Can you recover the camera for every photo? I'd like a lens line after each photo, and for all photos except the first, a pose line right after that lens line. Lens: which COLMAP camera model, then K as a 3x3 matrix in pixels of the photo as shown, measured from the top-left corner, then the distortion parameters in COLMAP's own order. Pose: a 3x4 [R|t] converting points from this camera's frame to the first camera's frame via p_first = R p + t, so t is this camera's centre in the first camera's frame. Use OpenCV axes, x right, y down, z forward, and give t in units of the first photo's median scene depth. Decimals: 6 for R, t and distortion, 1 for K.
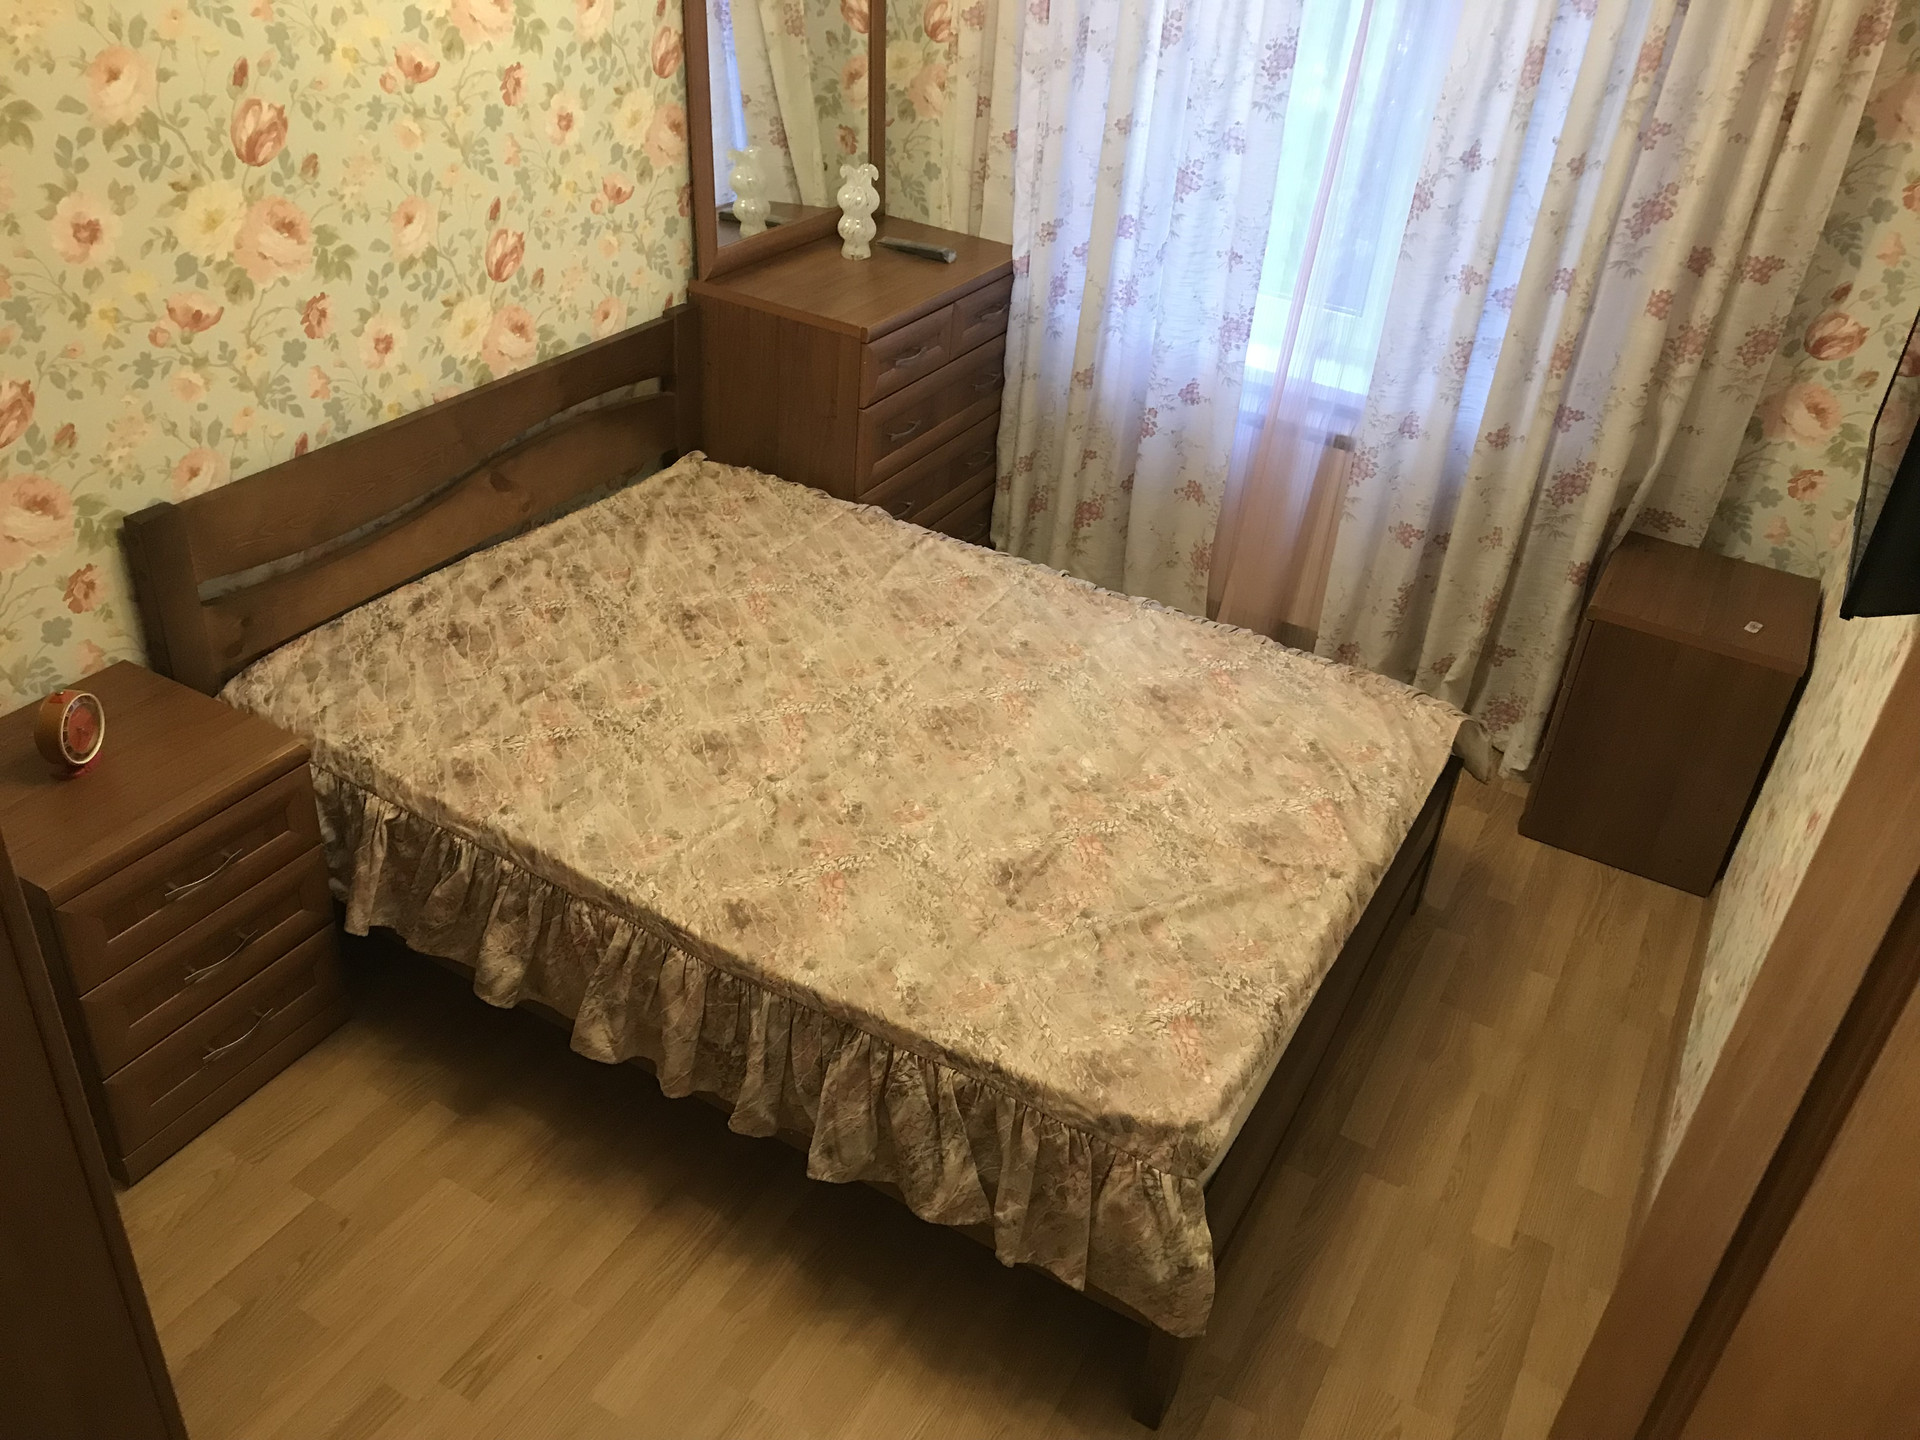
lens RADIAL K [[1576.5, 0, 943.3], [0, 1576.5, 718.4], [0, 0, 1]] dist [0.034940, -0.075050]
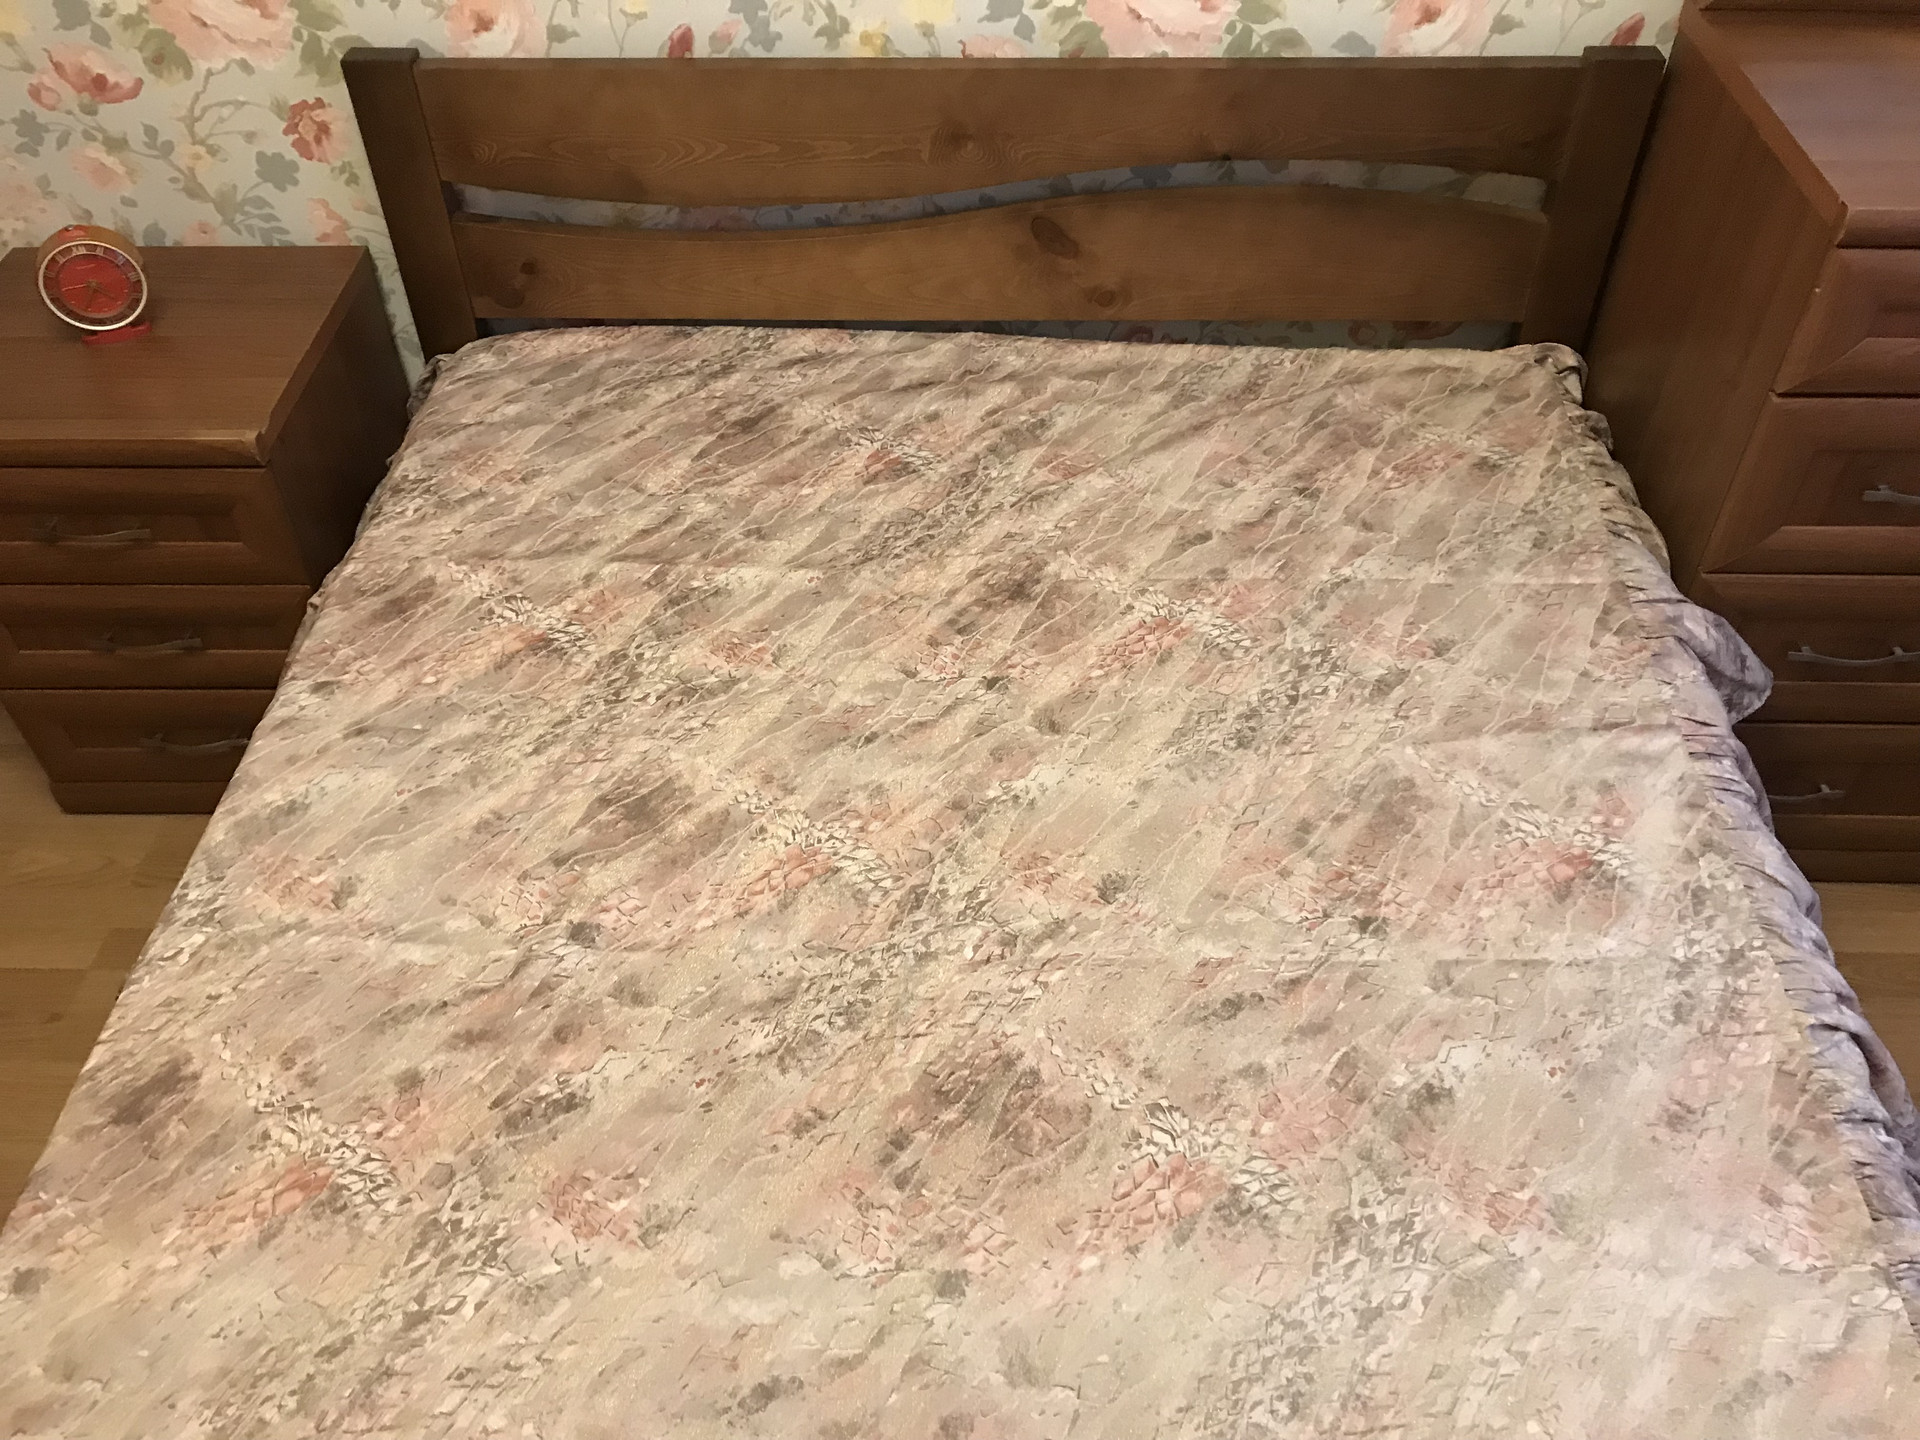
lens RADIAL K [[1576.5, 0, 965.5], [0, 1576.5, 724.5], [0, 0, 1]] dist [0.034940, -0.075050]
pose [[0.462800, 0.552967, -0.692852, 0.227066], [-0.433726, 0.822898, 0.367043, -0.223821], [0.773109, 0.130640, 0.620673, 0.713189]]
